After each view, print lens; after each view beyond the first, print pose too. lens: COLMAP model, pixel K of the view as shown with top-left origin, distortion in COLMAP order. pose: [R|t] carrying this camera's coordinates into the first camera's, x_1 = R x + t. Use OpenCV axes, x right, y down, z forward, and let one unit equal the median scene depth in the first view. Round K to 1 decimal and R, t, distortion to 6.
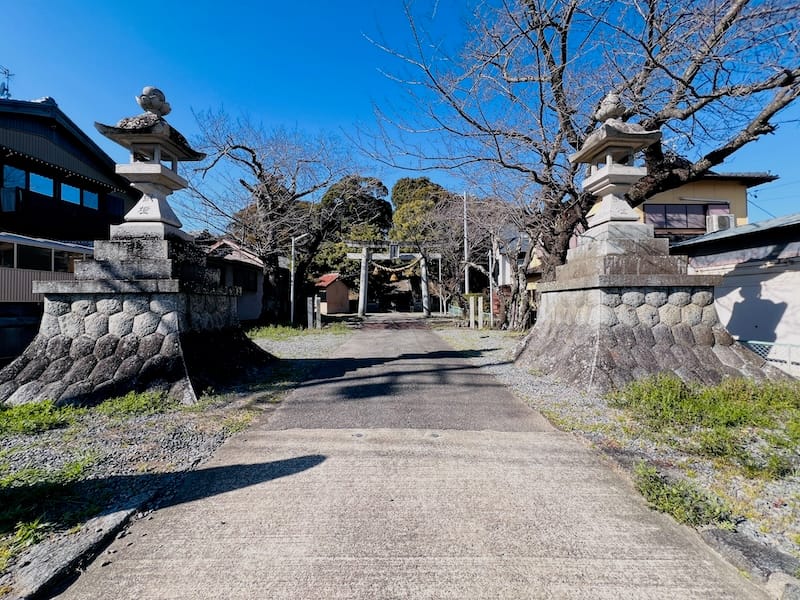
lens RADIAL K [[321.3, 0, 400.6], [0, 321.3, 299.3], [0, 0, 1]] dist [-0.000005, 0.000000]
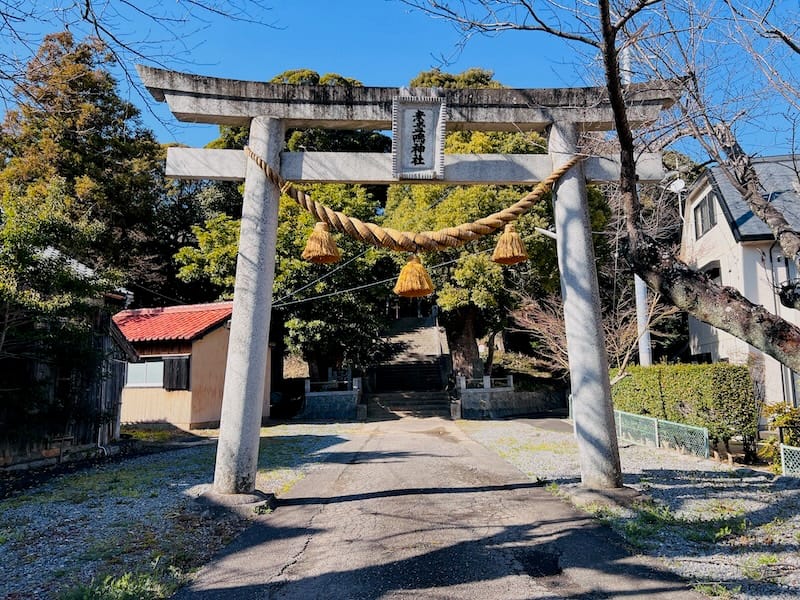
lens RADIAL K [[598.5, 0, 399.2], [0, 598.5, 298.5], [0, 0, 1]] dist [0.012637, -0.002352]
pose [[0.999802, -0.000458, -0.019871, -0.023913], [-0.002012, 0.992266, -0.124116, -0.012550], [0.019774, 0.124132, 0.992069, 0.661599]]
